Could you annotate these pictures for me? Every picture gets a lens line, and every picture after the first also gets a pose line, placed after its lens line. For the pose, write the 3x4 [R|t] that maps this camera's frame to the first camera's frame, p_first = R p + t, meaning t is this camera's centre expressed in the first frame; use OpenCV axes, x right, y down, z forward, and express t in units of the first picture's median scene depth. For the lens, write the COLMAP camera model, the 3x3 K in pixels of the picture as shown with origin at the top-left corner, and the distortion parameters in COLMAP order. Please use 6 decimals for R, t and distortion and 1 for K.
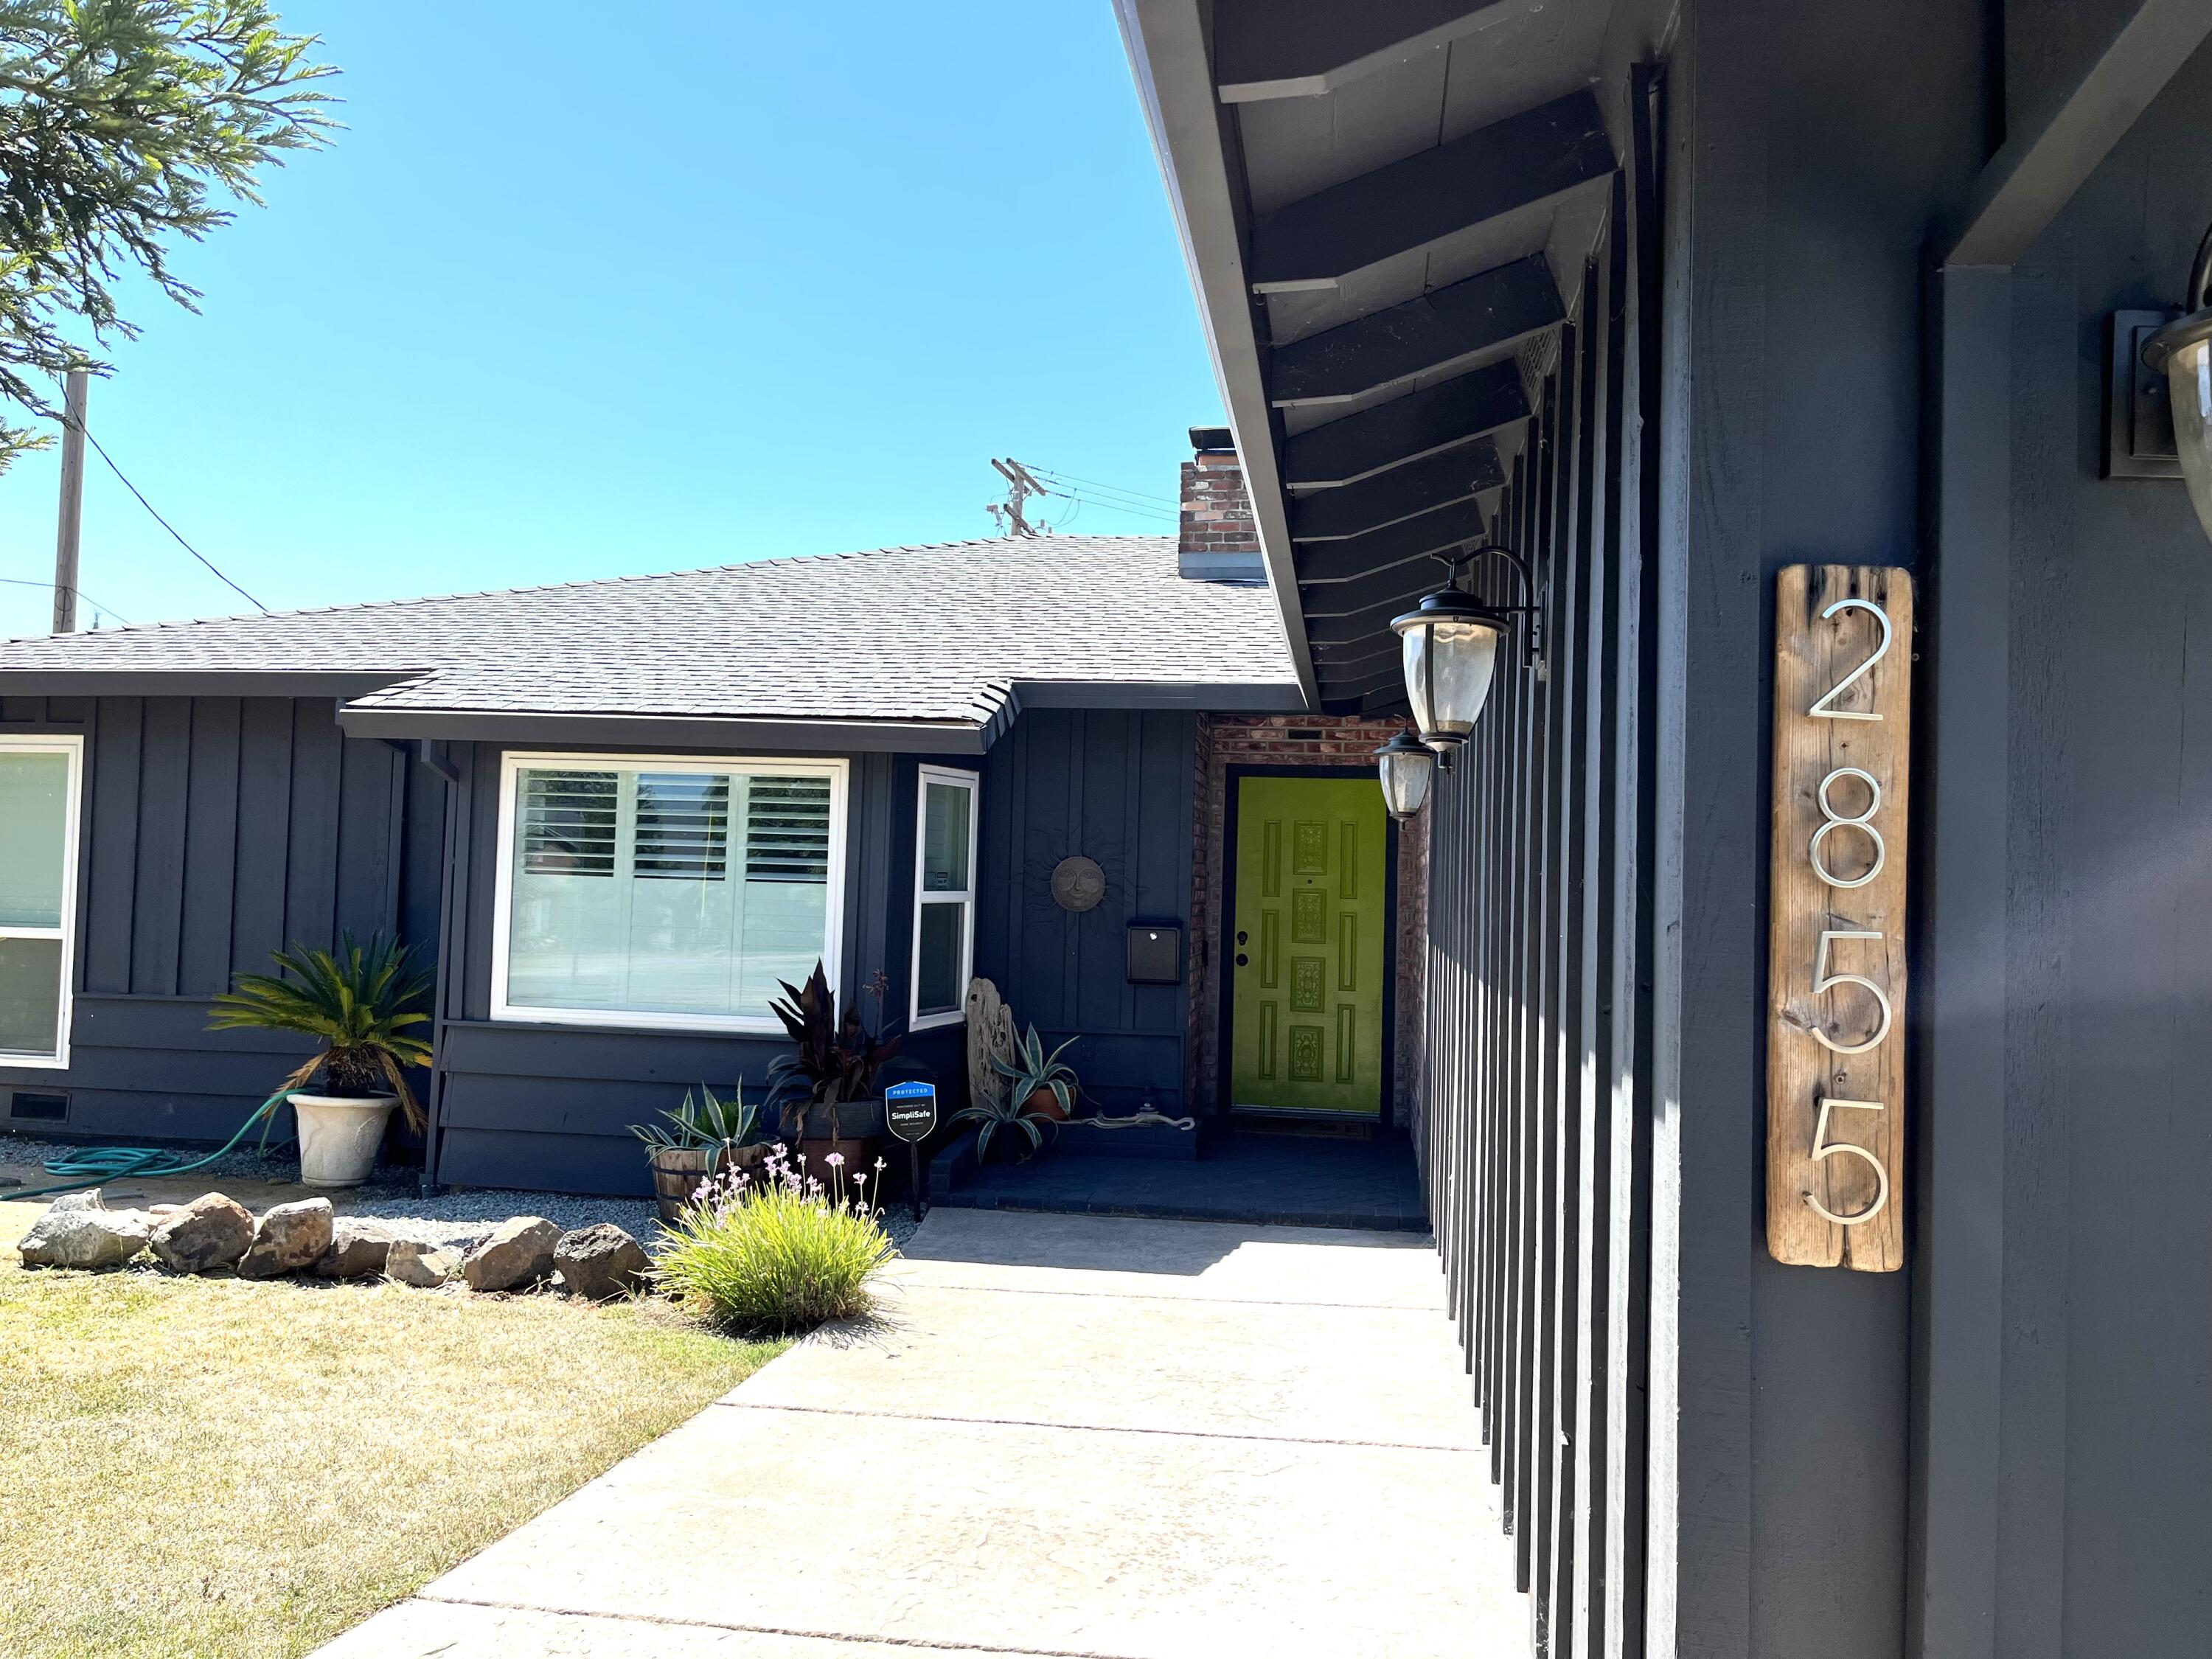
lens RADIAL K [[1642.2, 0, 1106.0], [0, 1642.2, 829.5], [0, 0, 1]] dist [0.087967, -0.134026]
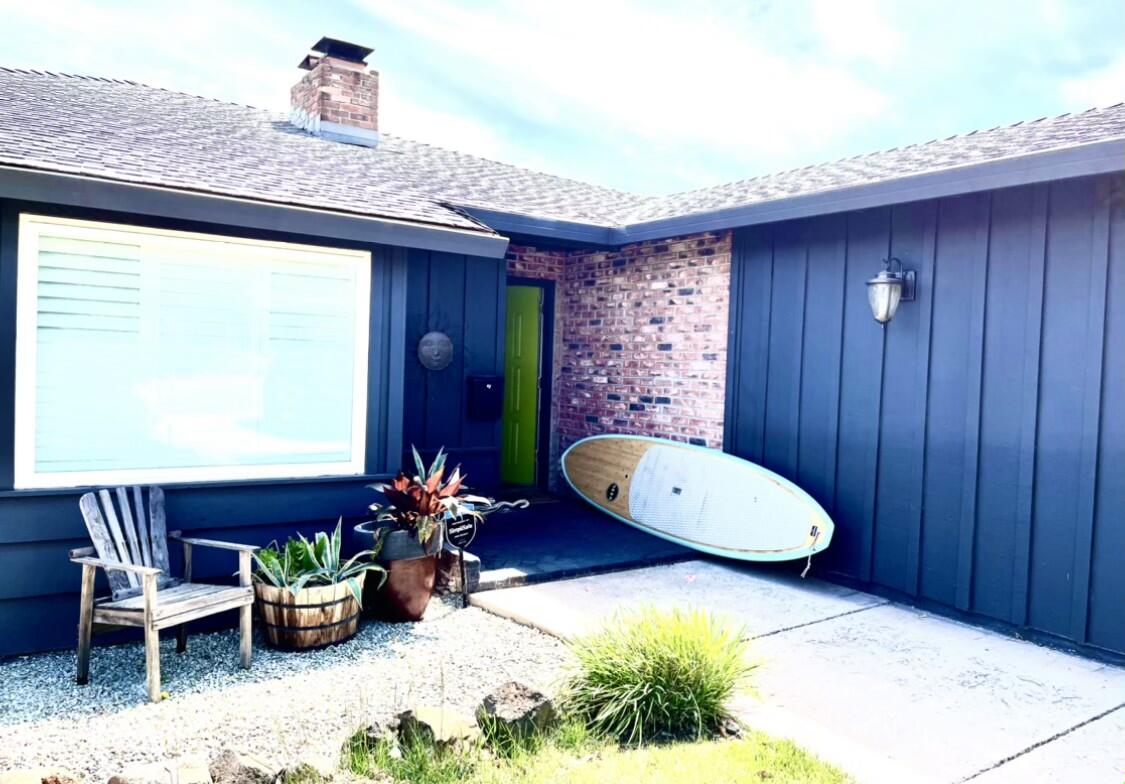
lens RADIAL K [[854.3, 0, 562.5], [0, 854.3, 392.0], [0, 0, 1]] dist [-0.002862, -0.002380]
pose [[0.726855, -0.029826, 0.686142, -0.479376], [-0.036471, 0.995971, 0.081929, 0.003867], [-0.685821, -0.084575, 0.722839, 0.413765]]
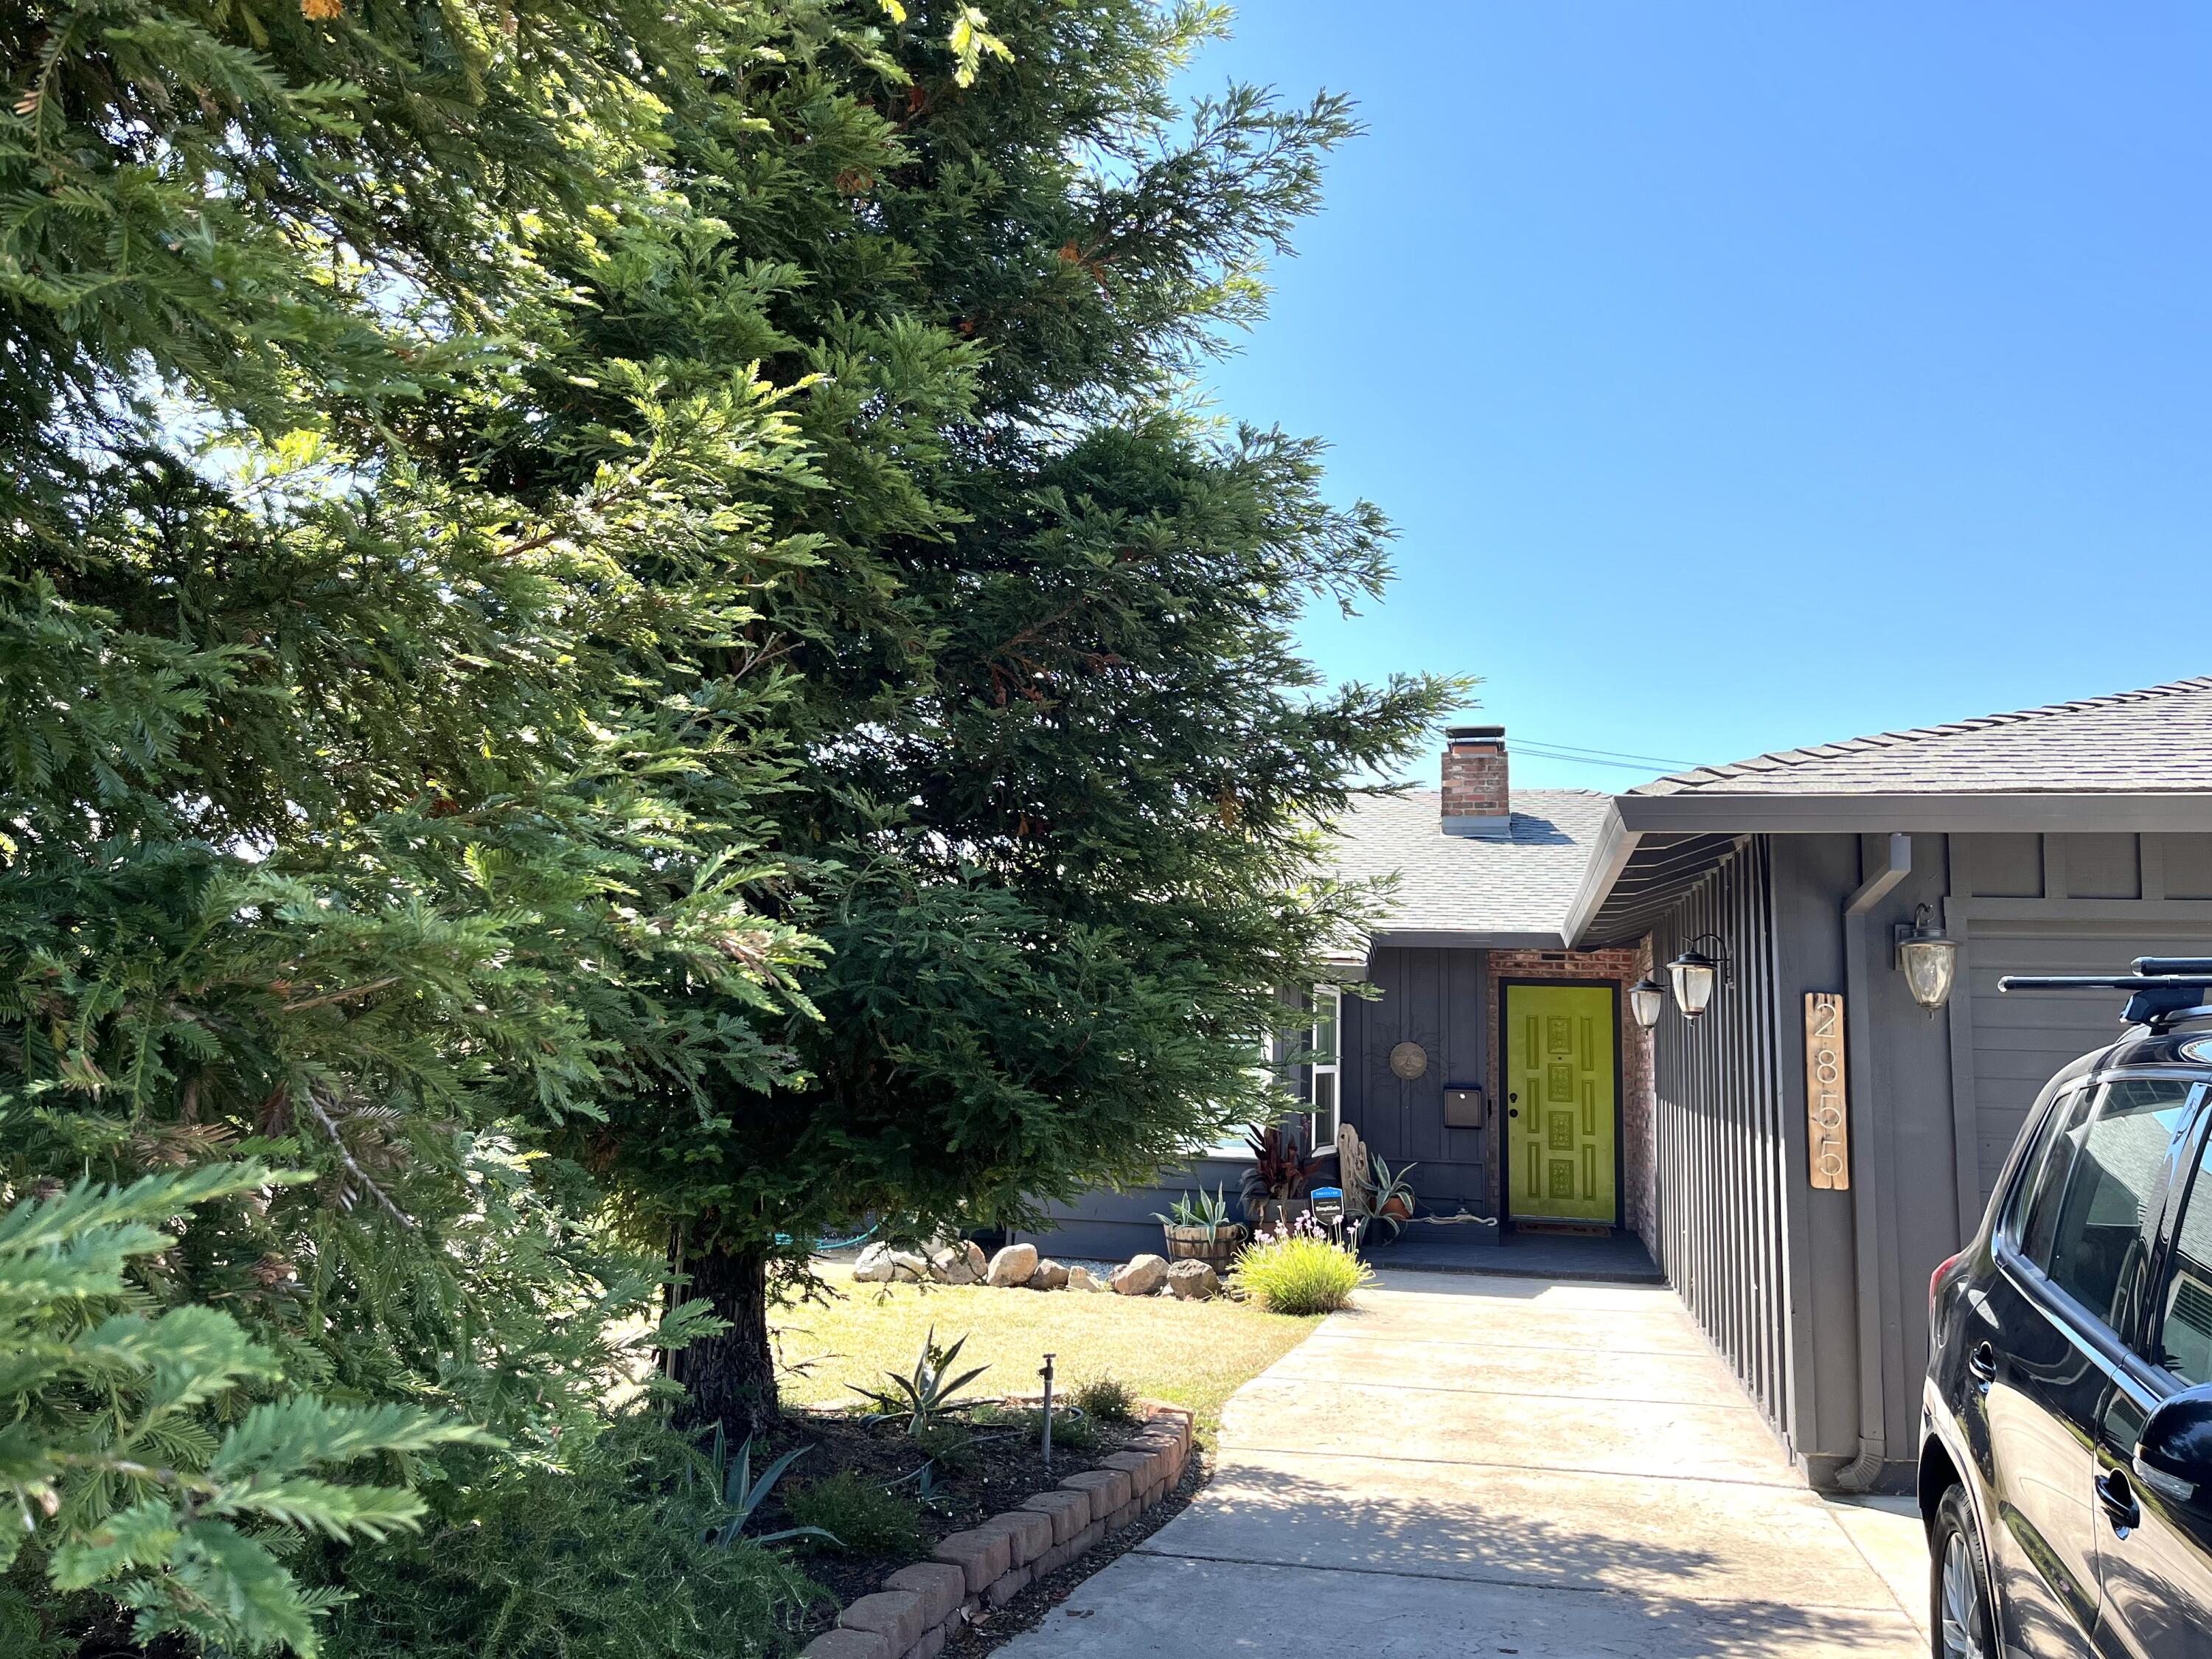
lens RADIAL K [[1649.6, 0, 1106.0], [0, 1649.6, 829.5], [0, 0, 1]] dist [0.075499, -0.133729]
pose [[0.996128, -0.015062, -0.086618, -0.170679], [0.006765, 0.995426, -0.095300, -0.038198], [0.087657, 0.094345, 0.991673, -0.595146]]
